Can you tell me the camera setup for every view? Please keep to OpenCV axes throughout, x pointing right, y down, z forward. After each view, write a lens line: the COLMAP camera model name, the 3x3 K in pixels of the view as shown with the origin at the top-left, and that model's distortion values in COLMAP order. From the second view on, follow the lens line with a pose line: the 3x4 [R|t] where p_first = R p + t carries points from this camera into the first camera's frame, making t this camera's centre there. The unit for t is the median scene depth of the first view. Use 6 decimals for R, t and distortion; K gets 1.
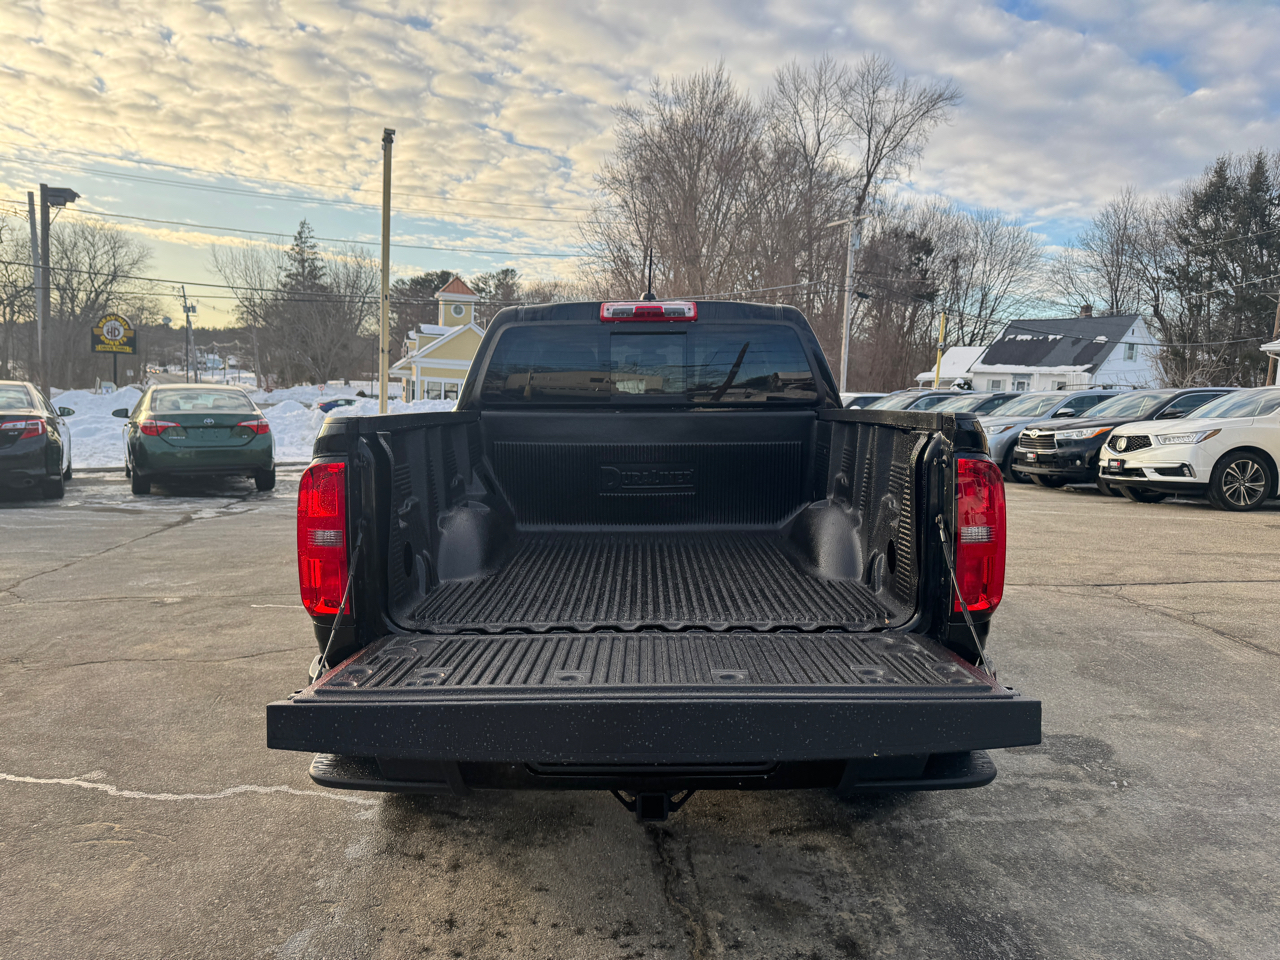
lens RADIAL K [[905.8, 0, 638.2], [0, 905.8, 483.9], [0, 0, 1]] dist [0.027069, -0.031167]
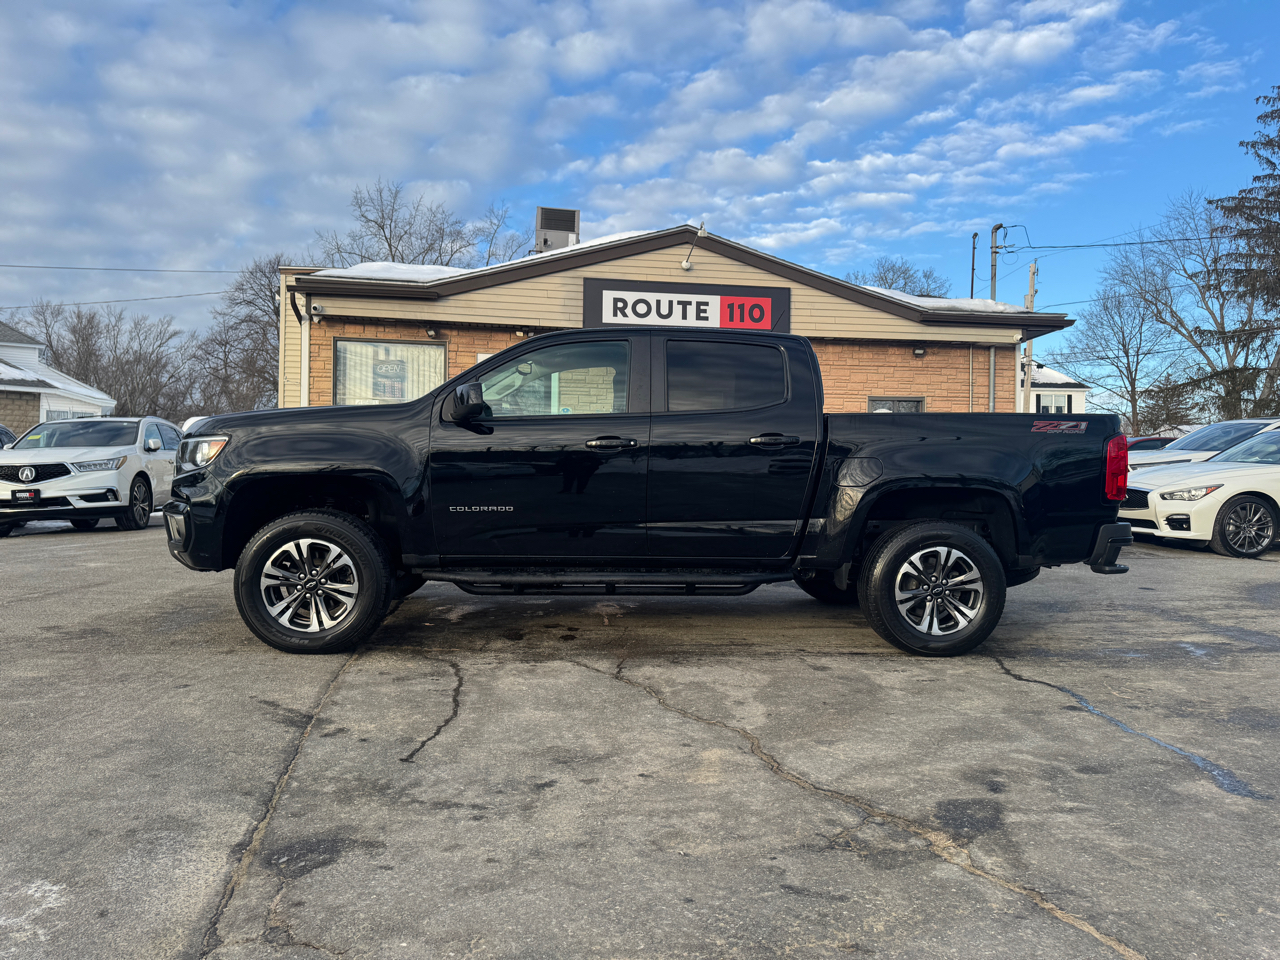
lens RADIAL K [[905.8, 0, 645.1], [0, 905.8, 470.9], [0, 0, 1]] dist [0.027069, -0.031167]
pose [[-0.090376, -0.023301, 0.995635, -0.495434], [0.086276, 0.995785, 0.031136, -0.022061], [-0.992164, 0.088714, -0.087984, 0.466241]]
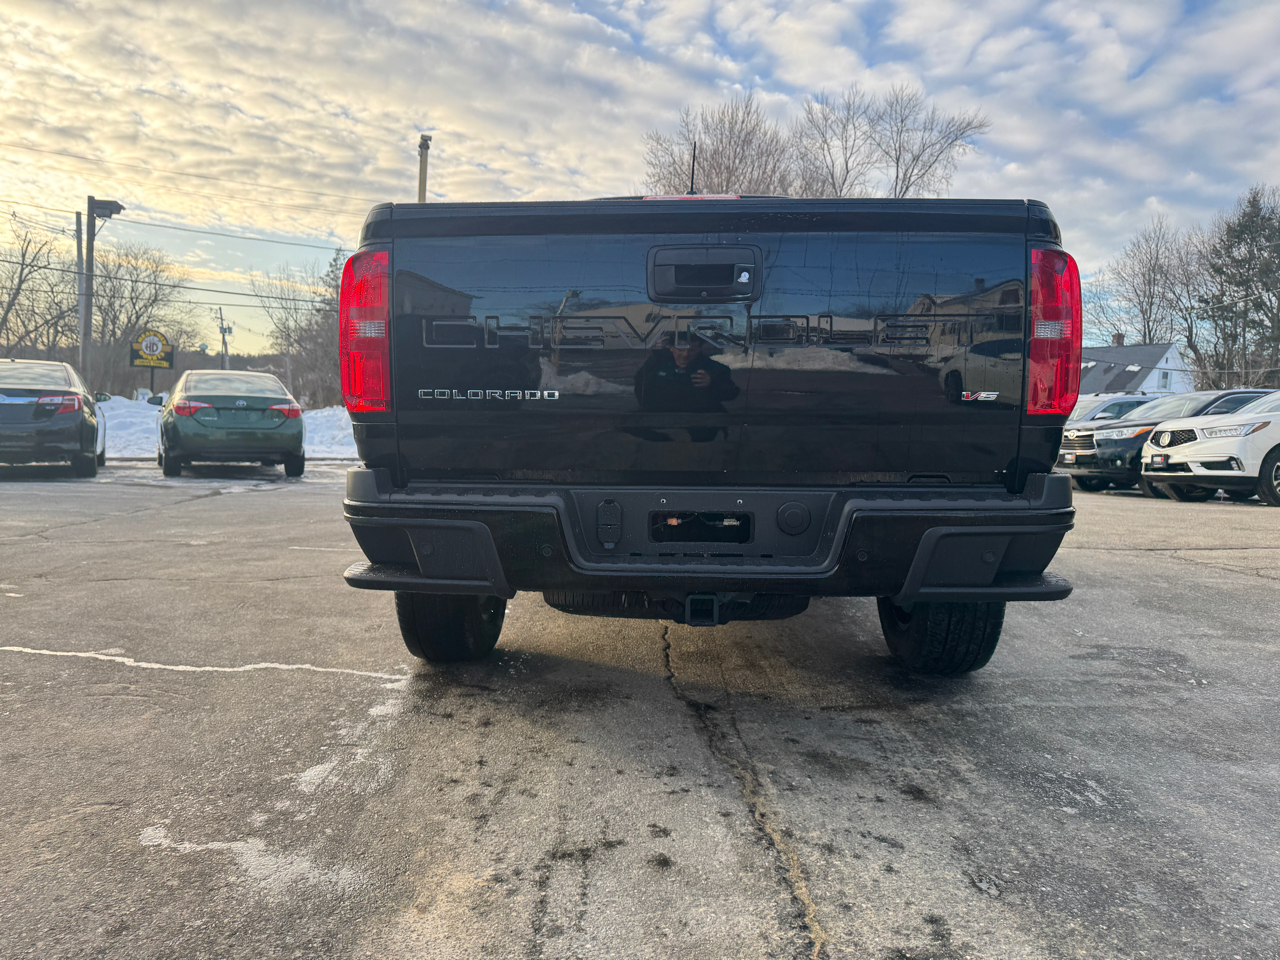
lens RADIAL K [[905.8, 0, 633.3], [0, 905.8, 468.0], [0, 0, 1]] dist [0.027069, -0.031167]
pose [[0.999374, 0.014958, -0.032056, -0.005301], [-0.016570, 0.998582, -0.050599, 0.047583], [0.031253, 0.051099, 0.998204, 0.013253]]
